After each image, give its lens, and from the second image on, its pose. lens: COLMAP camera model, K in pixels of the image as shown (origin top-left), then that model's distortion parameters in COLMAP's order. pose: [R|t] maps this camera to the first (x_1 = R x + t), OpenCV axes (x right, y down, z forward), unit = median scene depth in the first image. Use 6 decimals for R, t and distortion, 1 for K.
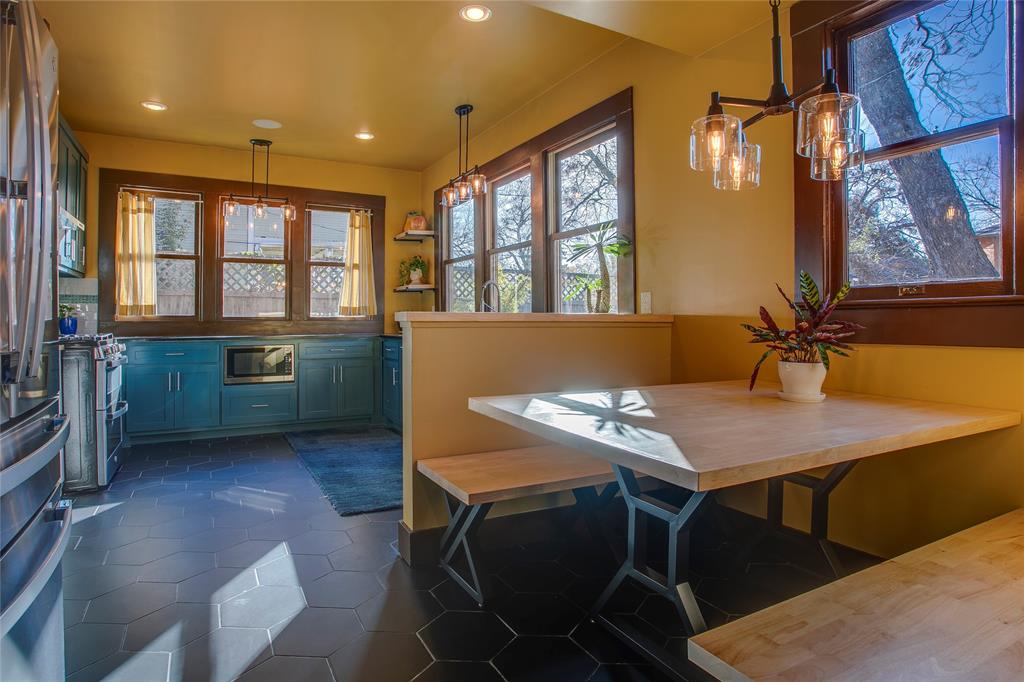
lens RADIAL K [[571.2, 0, 510.6], [0, 571.2, 308.1], [0, 0, 1]] dist [-0.052071, 0.008432]
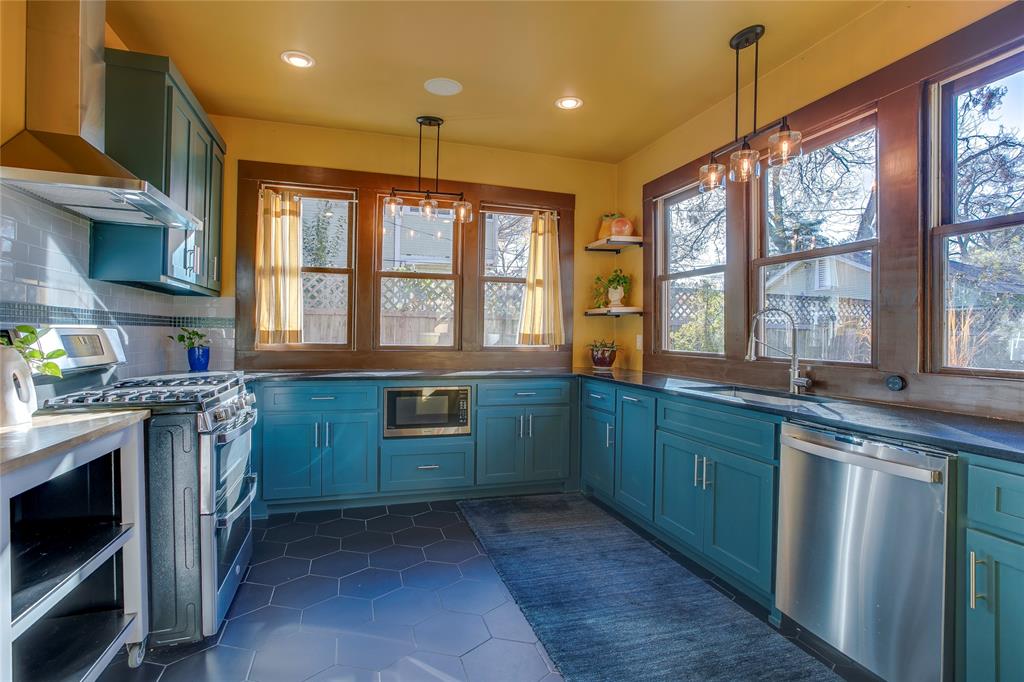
lens RADIAL K [[522.0, 0, 521.3], [0, 522.0, 333.2], [0, 0, 1]] dist [-0.052386, 0.018100]
pose [[0.983357, 0.017525, -0.180837, -0.185362], [-0.014027, 0.999689, 0.020608, -0.020609], [0.181142, -0.017729, 0.983297, 0.319068]]
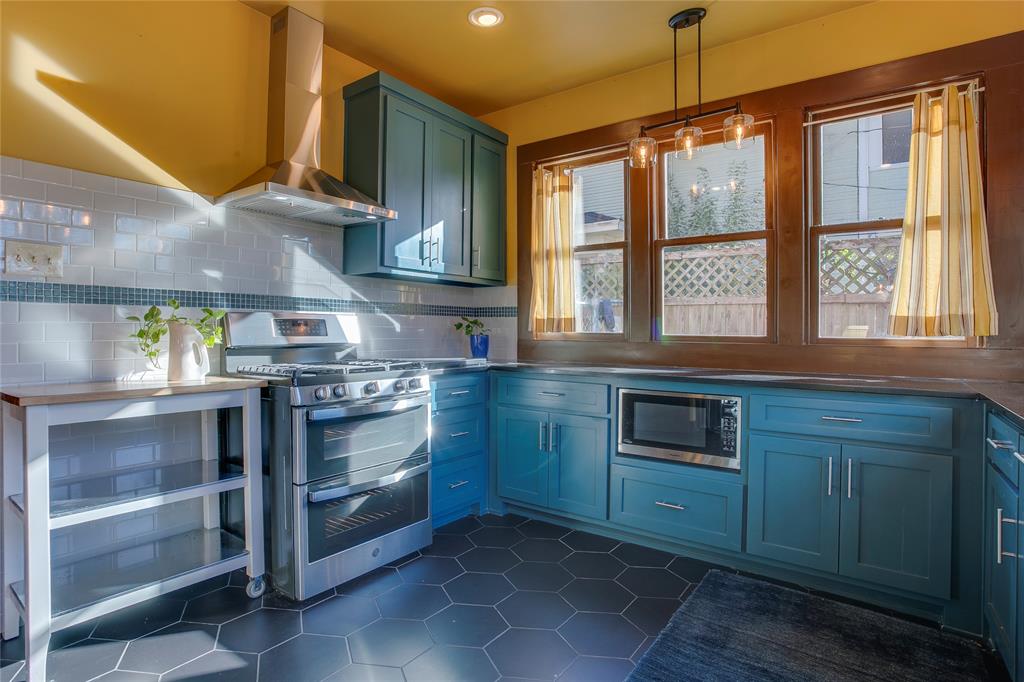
lens RADIAL K [[522.0, 0, 506.8], [0, 522.0, 332.9], [0, 0, 1]] dist [-0.052386, 0.018100]
pose [[0.417557, 0.013421, -0.908552, -0.063893], [0.012330, 0.999715, 0.020435, -0.001547], [0.908567, -0.019735, 0.417273, 0.613112]]
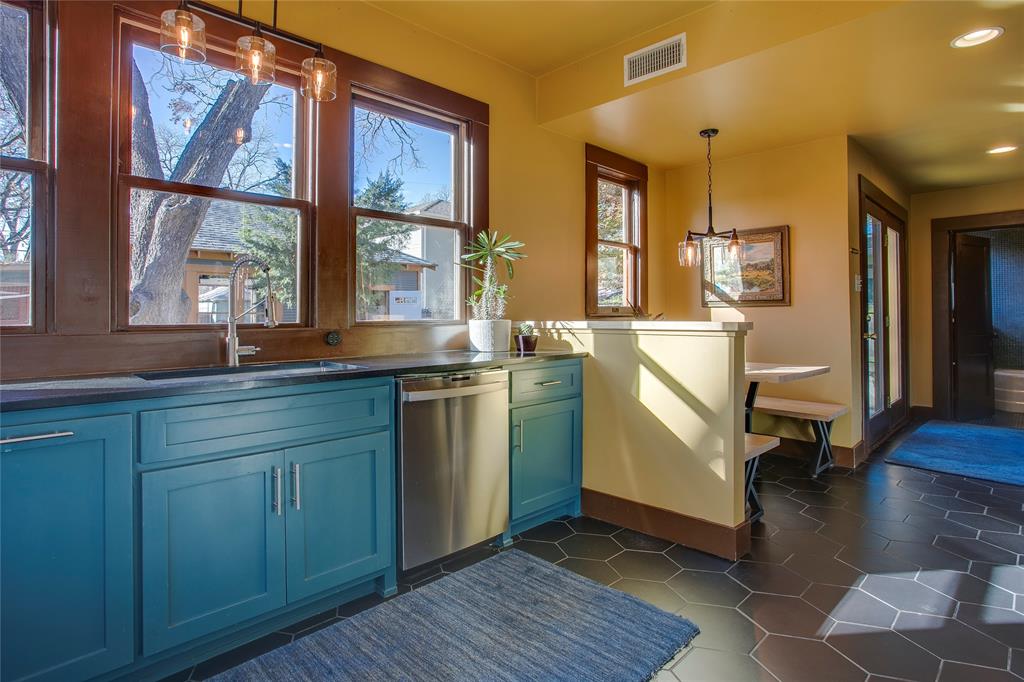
lens RADIAL K [[522.0, 0, 501.7], [0, 522.0, 307.3], [0, 0, 1]] dist [-0.052386, 0.018100]
pose [[-0.253197, 0.012528, 0.967334, -0.456018], [-0.014443, 0.999756, -0.016728, 0.002578], [-0.967307, -0.018207, -0.252954, 0.765796]]
